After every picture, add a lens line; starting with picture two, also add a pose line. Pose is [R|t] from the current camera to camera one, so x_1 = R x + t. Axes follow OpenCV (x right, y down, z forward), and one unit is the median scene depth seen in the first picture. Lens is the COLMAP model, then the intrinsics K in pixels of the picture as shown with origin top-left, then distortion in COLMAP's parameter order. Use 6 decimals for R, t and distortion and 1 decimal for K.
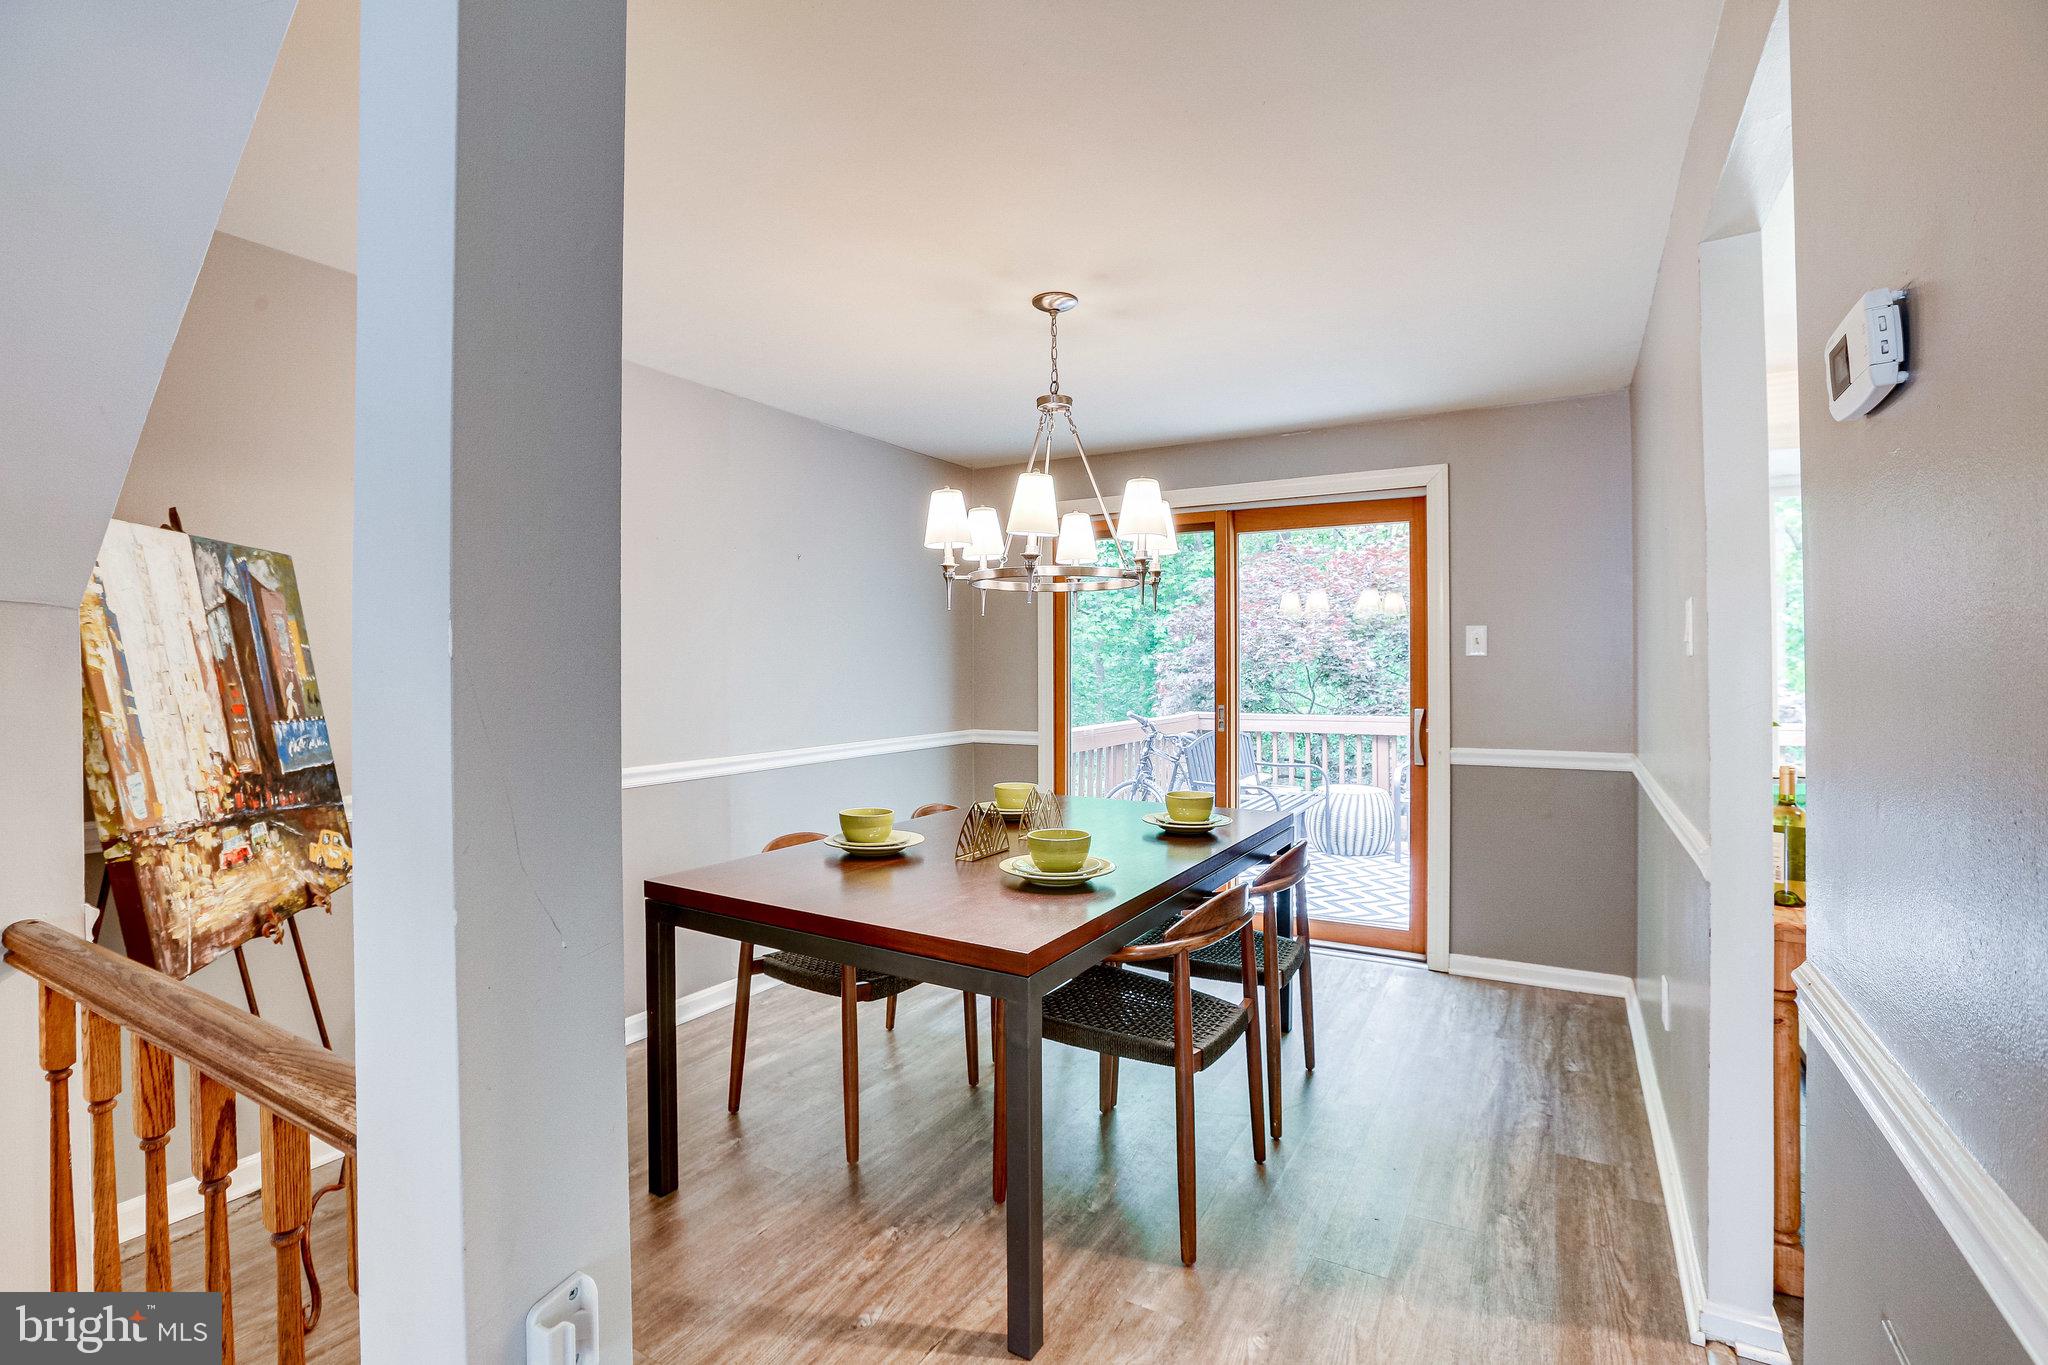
lens RADIAL K [[937.9, 0, 1010.7], [0, 937.9, 663.9], [0, 0, 1]] dist [-0.053357, 0.019548]
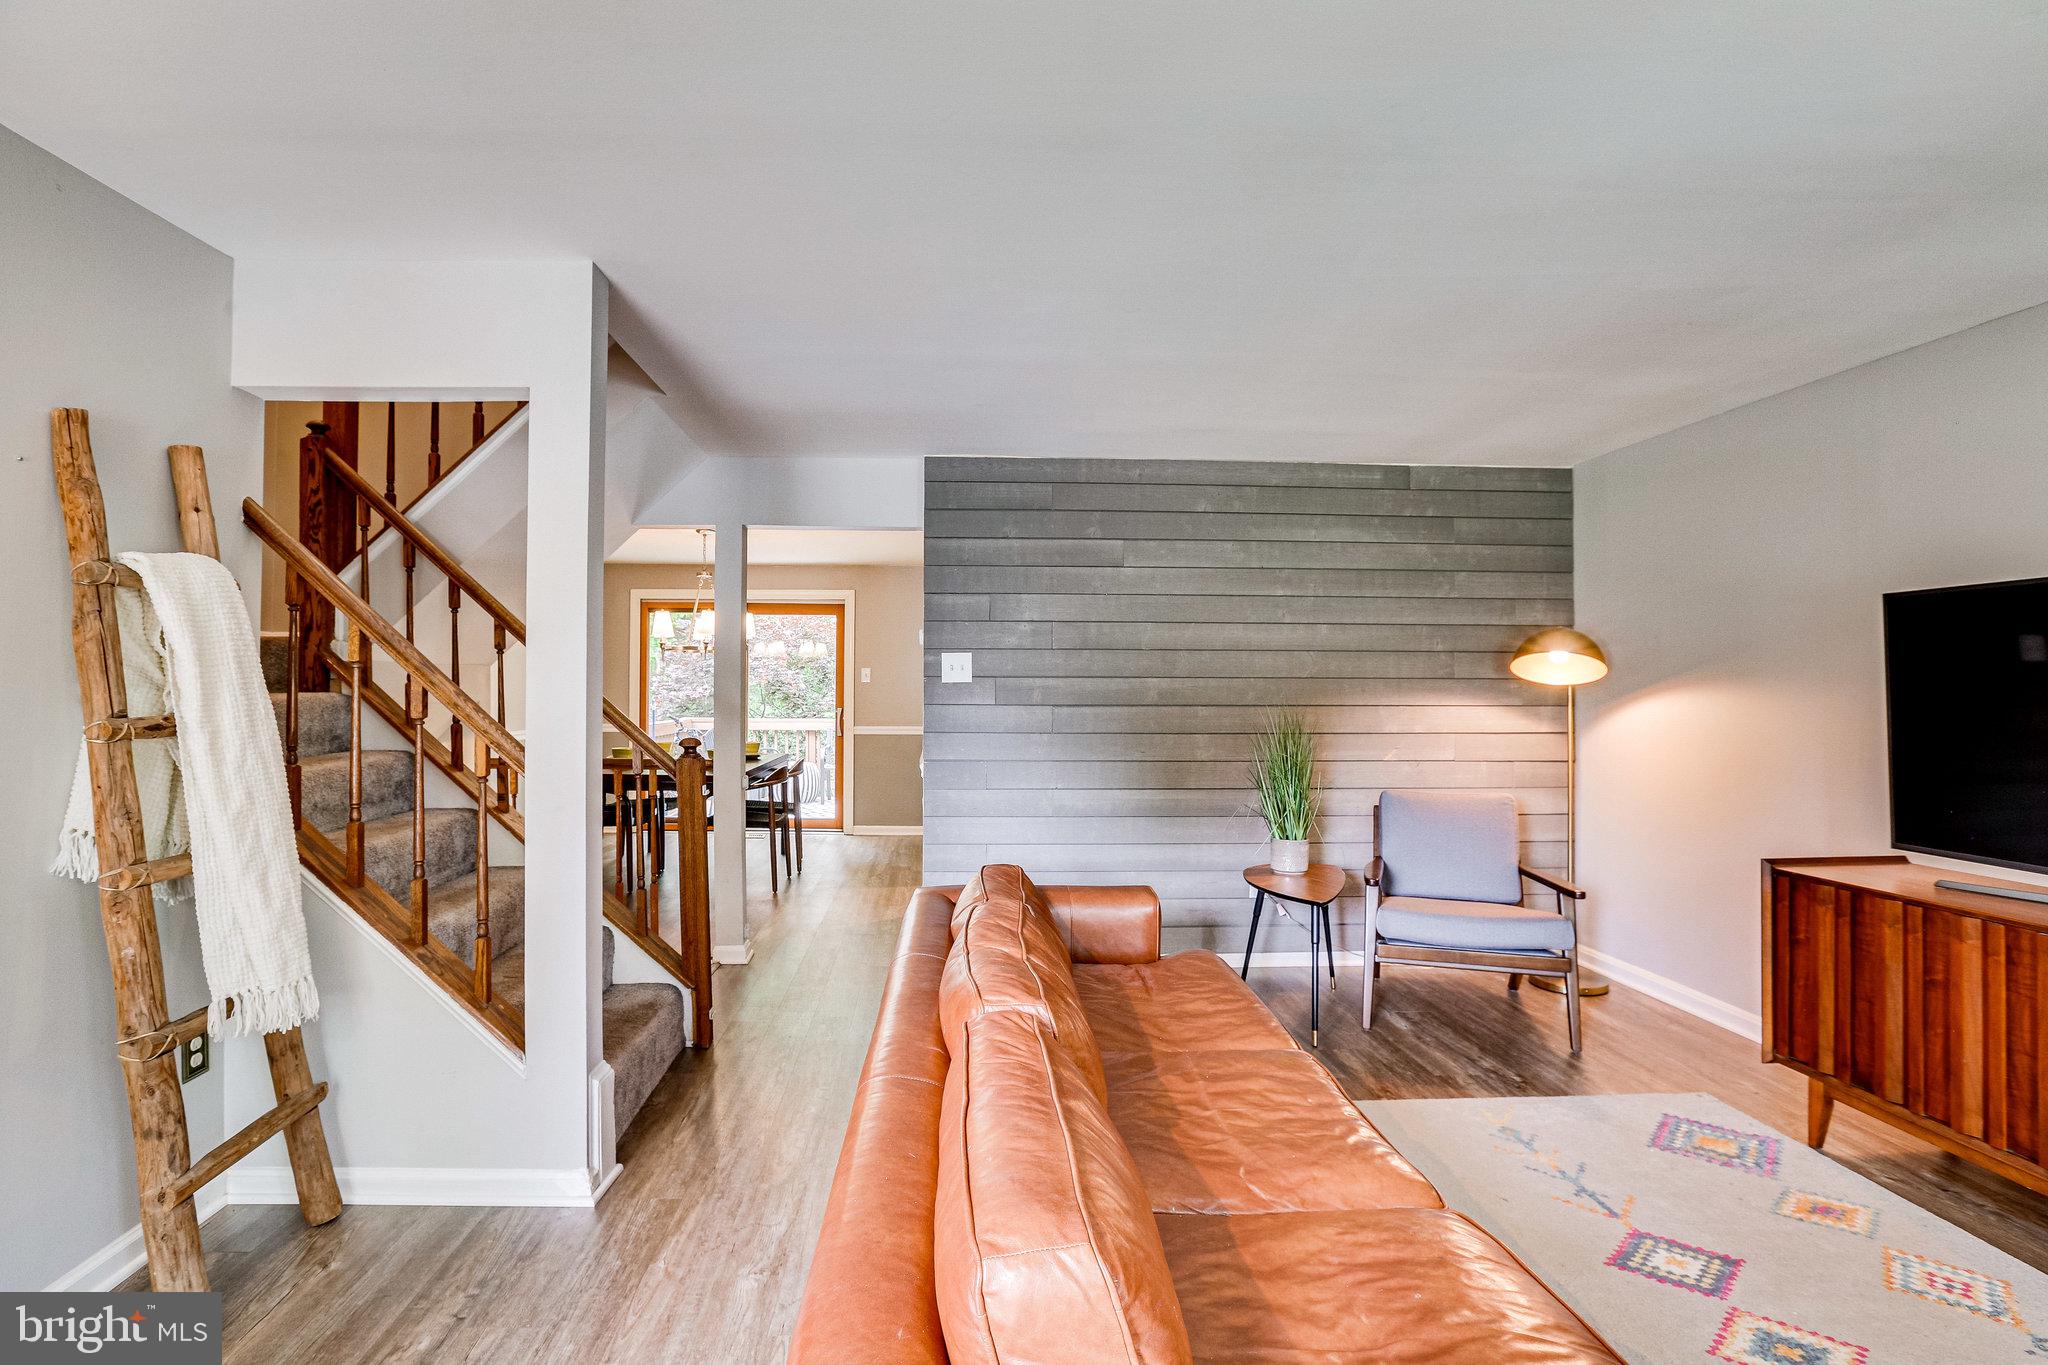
lens RADIAL K [[937.9, 0, 979.7], [0, 937.9, 686.6], [0, 0, 1]] dist [-0.053357, 0.019548]
pose [[0.835055, 0.009671, 0.550081, -1.036059], [-0.011042, 0.999939, -0.000818, -0.001078], [-0.550055, -0.005391, 0.835111, -2.102016]]
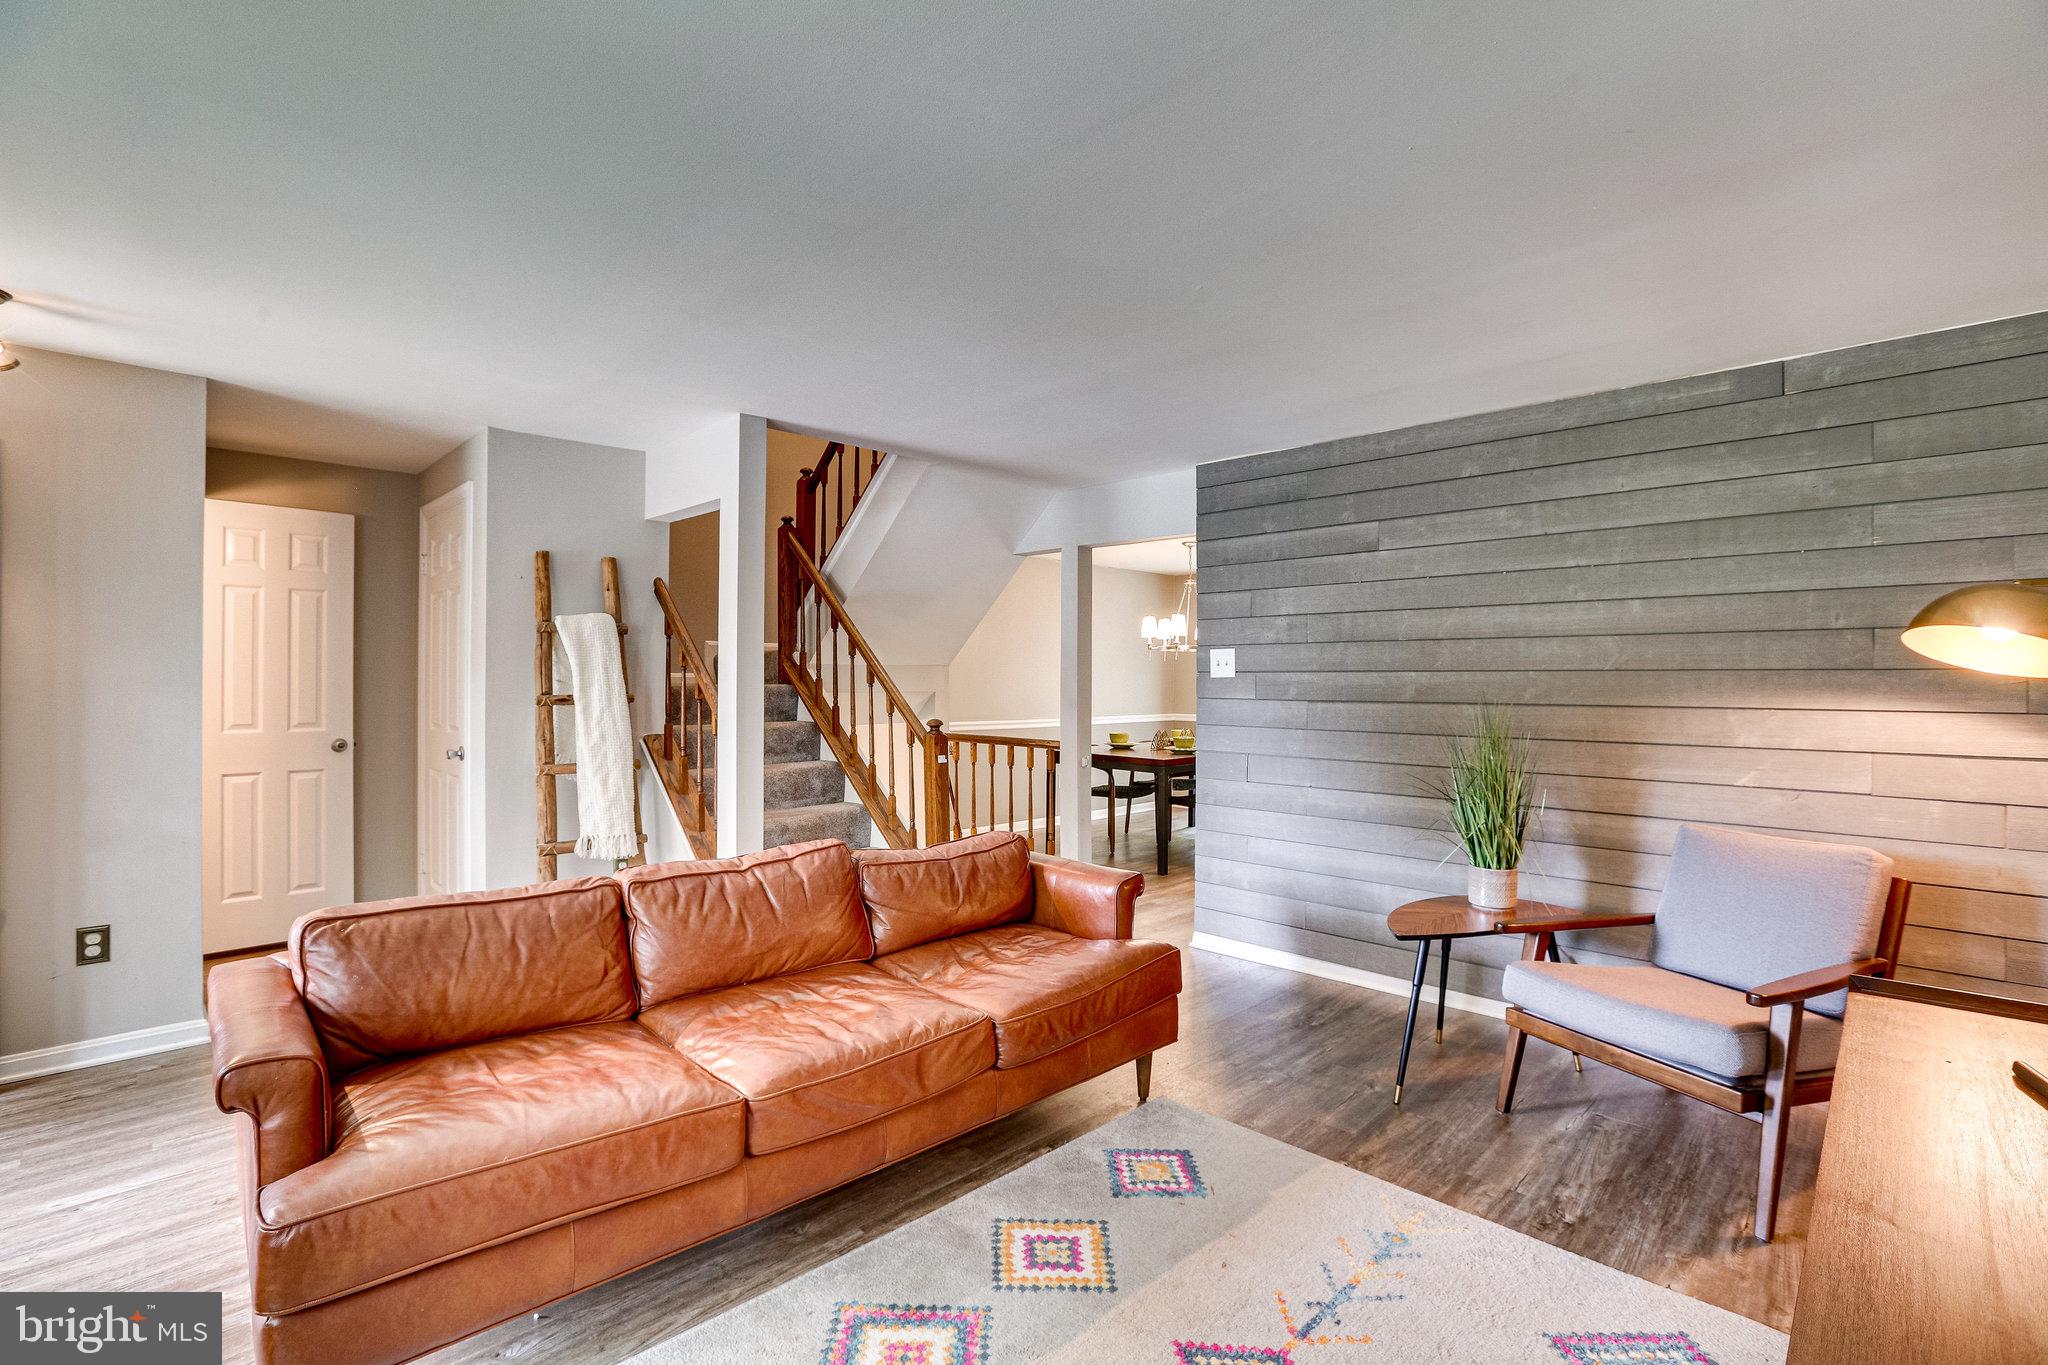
lens RADIAL K [[937.9, 0, 1051.8], [0, 937.9, 679.5], [0, 0, 1]] dist [-0.053357, 0.019548]
pose [[0.975068, 0.009971, -0.221681, 0.361913], [-0.009047, 0.999946, 0.005182, -0.016623], [0.221720, -0.003048, 0.975106, -2.605645]]
